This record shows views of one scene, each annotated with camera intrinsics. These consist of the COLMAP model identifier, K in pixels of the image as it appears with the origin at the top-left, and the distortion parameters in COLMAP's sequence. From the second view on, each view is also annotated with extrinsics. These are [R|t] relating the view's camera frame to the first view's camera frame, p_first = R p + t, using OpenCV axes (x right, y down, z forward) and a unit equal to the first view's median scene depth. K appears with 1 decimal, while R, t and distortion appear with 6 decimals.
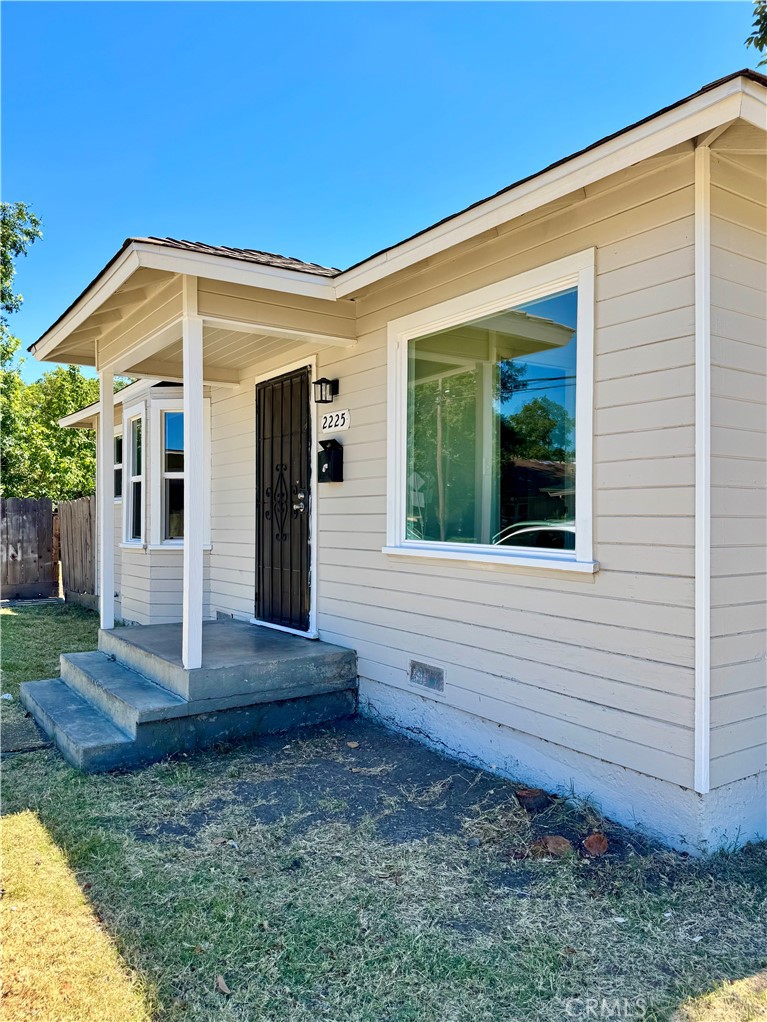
lens RADIAL K [[745.4, 0, 383.5], [0, 745.4, 511.0], [0, 0, 1]] dist [0.073356, -0.118445]
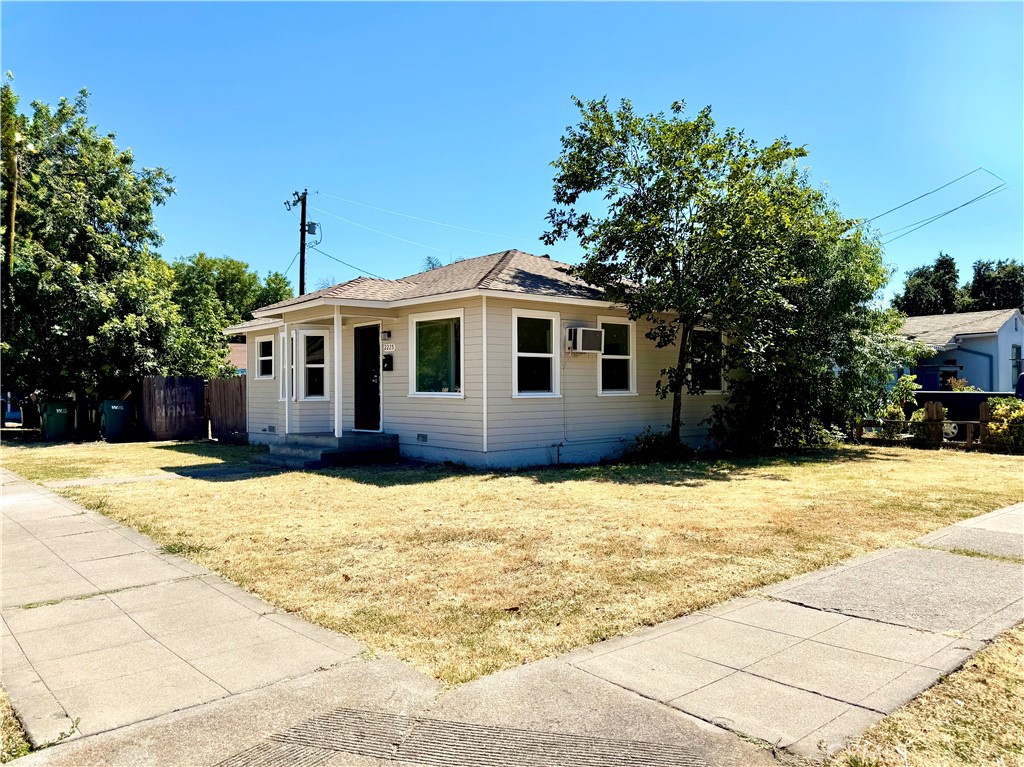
lens RADIAL K [[766.8, 0, 586.8], [0, 766.8, 376.8], [0, 0, 1]] dist [0.060783, -0.078462]
pose [[0.983390, -0.010075, 0.181223, 0.120834], [0.010851, 0.999936, -0.003292, -0.001541], [-0.181179, 0.005204, 0.983436, -1.717030]]
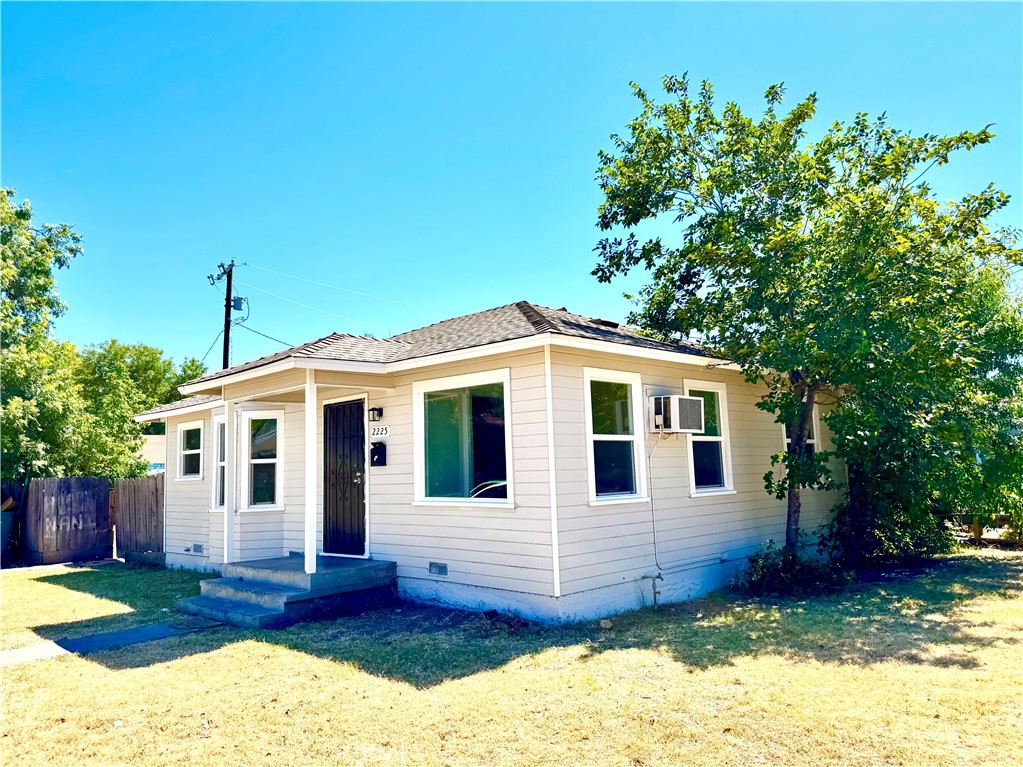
lens RADIAL K [[746.1, 0, 513.7], [0, 746.1, 387.4], [0, 0, 1]] dist [0.073356, -0.118445]
pose [[0.978071, -0.012395, 0.207901, -0.121537], [0.033855, 0.994413, -0.099985, -0.035656], [-0.205500, 0.104831, 0.973026, -0.791117]]
